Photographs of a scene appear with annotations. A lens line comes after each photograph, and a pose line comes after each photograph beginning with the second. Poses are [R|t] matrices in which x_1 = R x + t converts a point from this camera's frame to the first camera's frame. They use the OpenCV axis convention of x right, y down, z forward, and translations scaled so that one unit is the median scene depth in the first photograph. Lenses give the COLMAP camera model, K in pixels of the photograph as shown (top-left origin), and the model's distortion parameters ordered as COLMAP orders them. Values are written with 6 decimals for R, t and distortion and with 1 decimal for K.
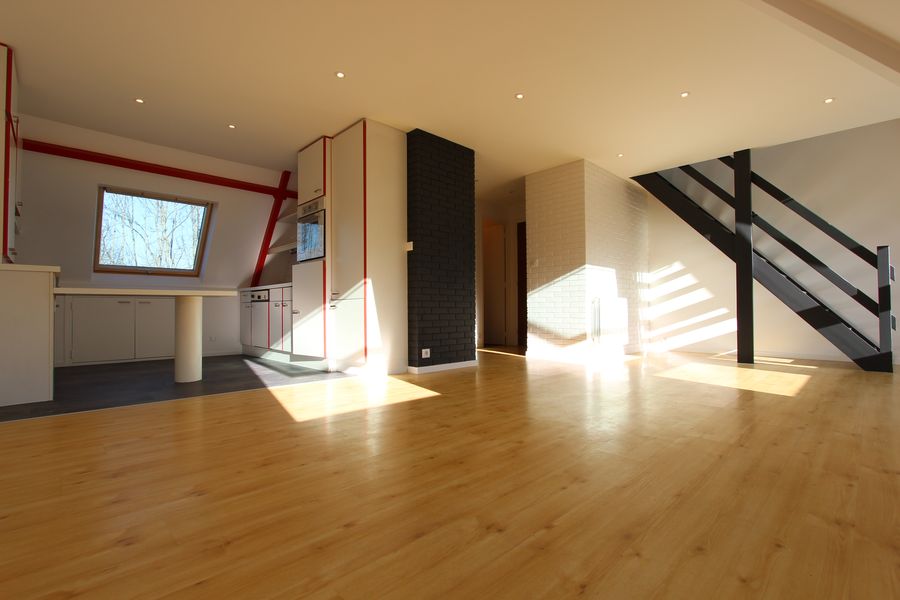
lens RADIAL K [[414.8, 0, 459.8], [0, 414.8, 305.1], [0, 0, 1]] dist [-0.019857, 0.003681]
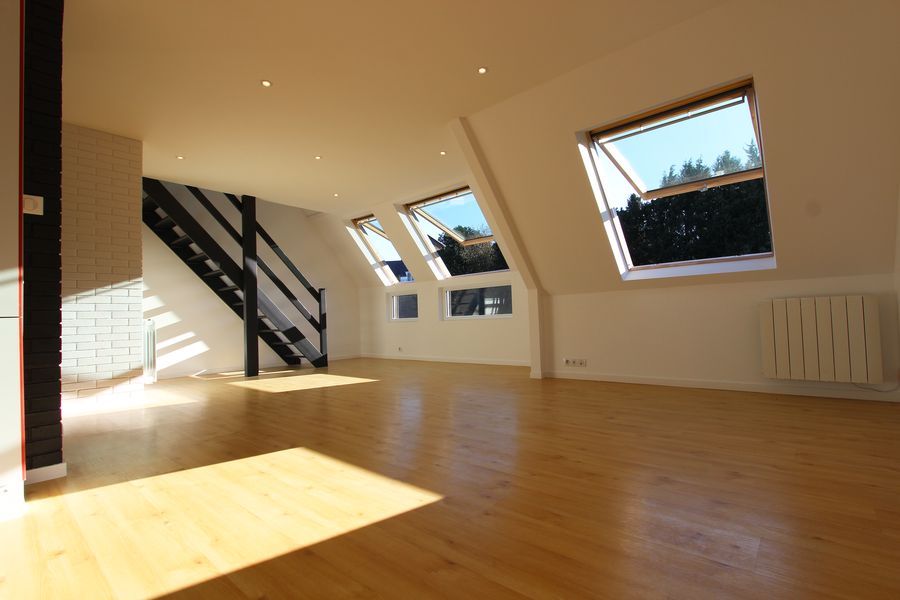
lens RADIAL K [[414.8, 0, 459.8], [0, 414.8, 305.1], [0, 0, 1]] dist [-0.019857, 0.003681]
pose [[-0.082430, 0.040829, 0.995760, -0.529804], [0.026112, 0.998906, -0.038796, -0.001038], [-0.996255, 0.022804, -0.083406, 0.498036]]
